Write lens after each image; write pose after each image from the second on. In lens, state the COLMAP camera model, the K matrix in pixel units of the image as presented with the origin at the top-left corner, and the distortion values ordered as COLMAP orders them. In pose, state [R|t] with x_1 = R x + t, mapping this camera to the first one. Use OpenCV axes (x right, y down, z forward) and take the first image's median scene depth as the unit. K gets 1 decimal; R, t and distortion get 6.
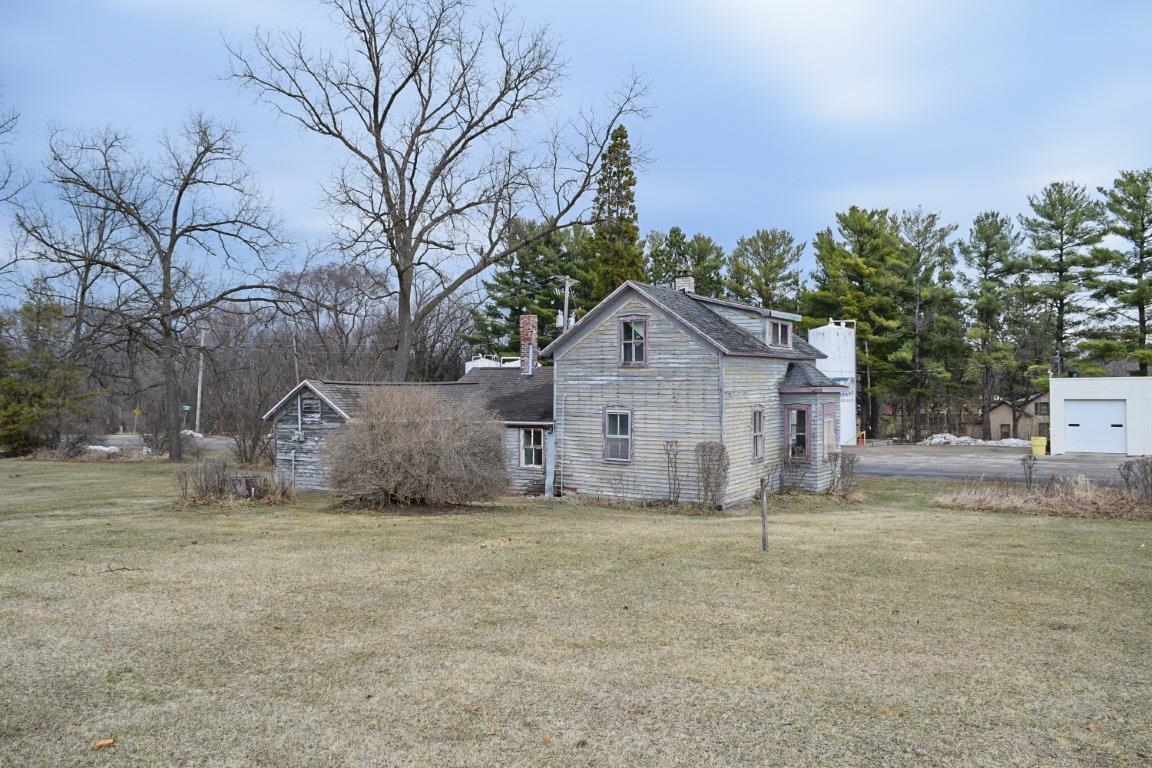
lens RADIAL K [[890.4, 0, 580.0], [0, 890.4, 380.5], [0, 0, 1]] dist [-0.022245, 0.010821]
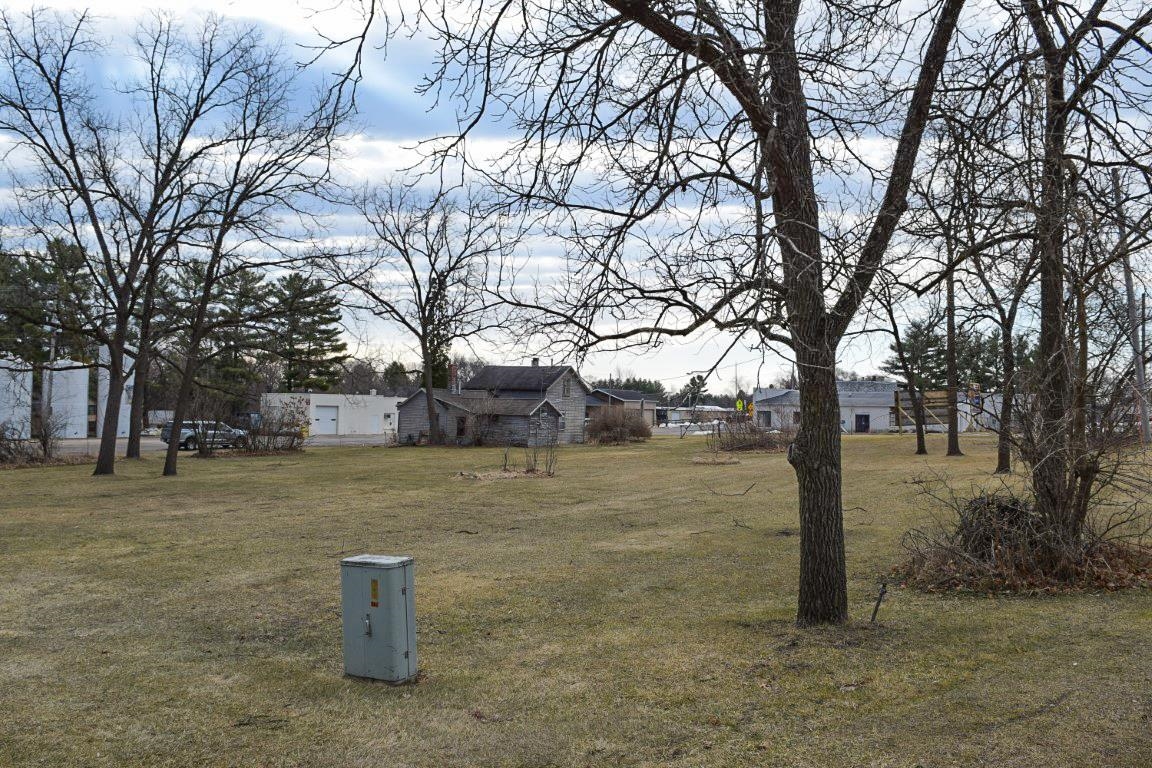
lens RADIAL K [[894.1, 0, 579.0], [0, 894.1, 380.3], [0, 0, 1]] dist [-0.019286, 0.004495]
pose [[0.048185, 0.038238, 0.998106, -2.142633], [-0.036350, 0.998672, -0.036505, 0.027625], [-0.998177, -0.034522, 0.049511, 0.638667]]
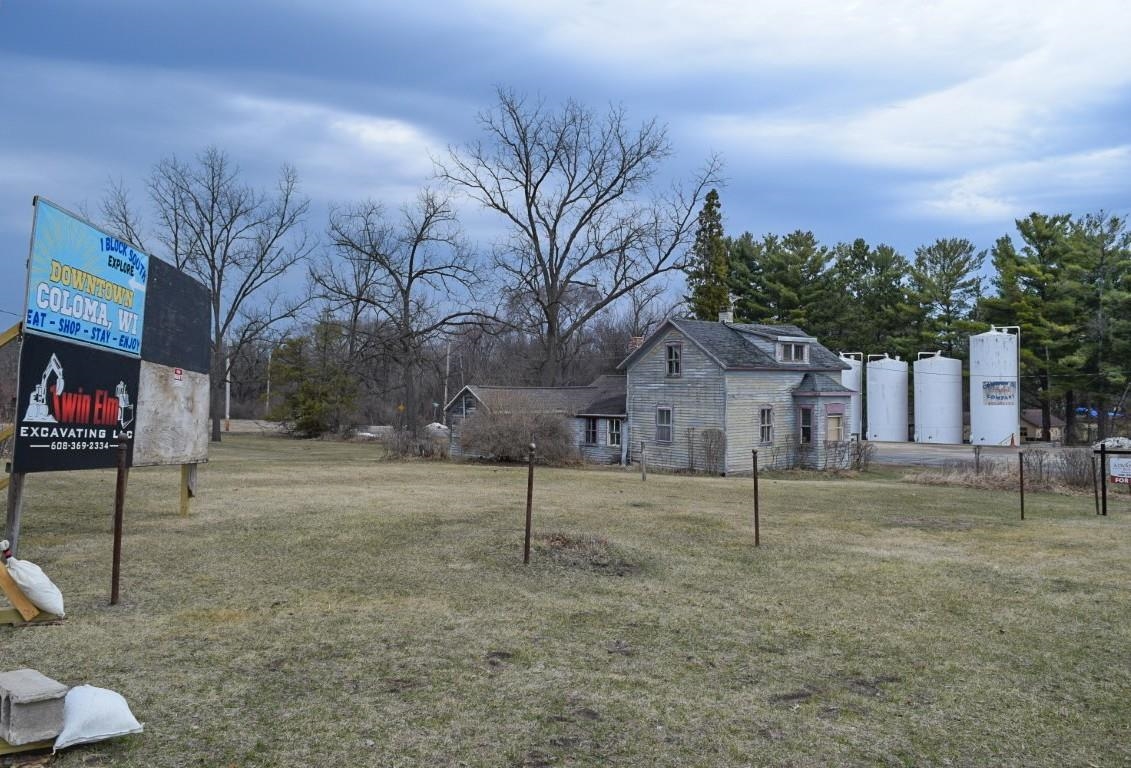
lens RADIAL K [[888.9, 0, 557.1], [0, 888.9, 384.4], [0, 0, 1]] dist [-0.025044, -0.001086]
pose [[0.952985, 0.002689, -0.303005, 0.246566], [-0.001680, 0.999992, 0.003590, -0.006728], [0.303013, -0.002913, 0.952982, -0.338794]]
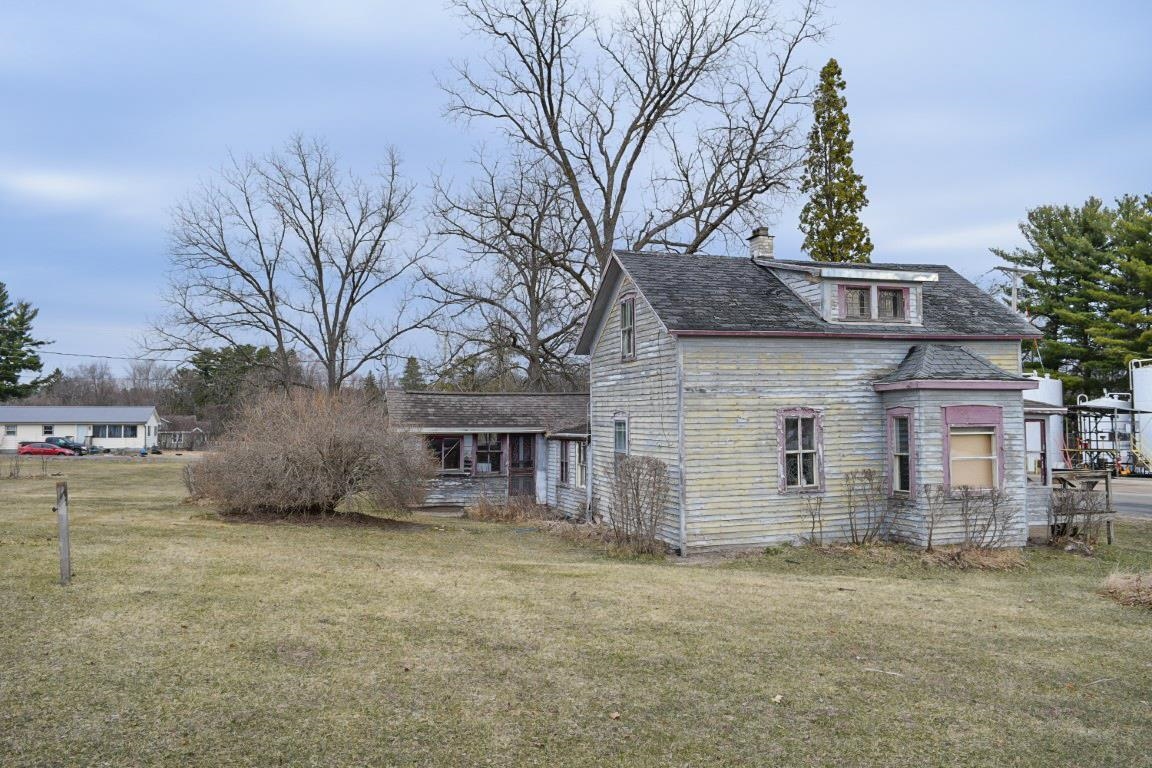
lens RADIAL K [[890.4, 0, 580.0], [0, 890.4, 380.5], [0, 0, 1]] dist [-0.022245, 0.010821]
pose [[0.761481, -0.035362, -0.647221, 0.409828], [0.011641, 0.999096, -0.040891, 0.025599], [0.648082, 0.023603, 0.761204, 0.298711]]
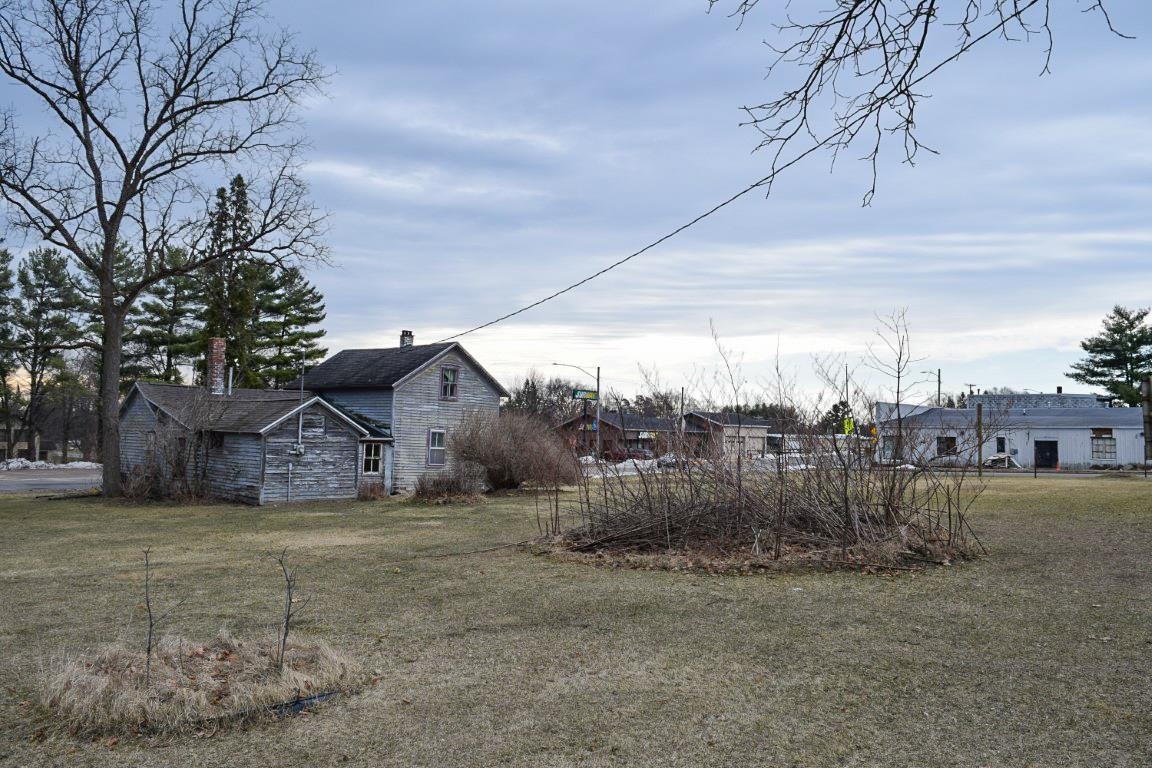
lens RADIAL K [[894.1, 0, 579.0], [0, 894.1, 380.3], [0, 0, 1]] dist [-0.019286, 0.004495]
pose [[0.210917, 0.071071, 0.974917, -1.031487], [-0.035806, 0.997246, -0.064952, 0.030611], [-0.976848, -0.021209, 0.212881, 0.372313]]
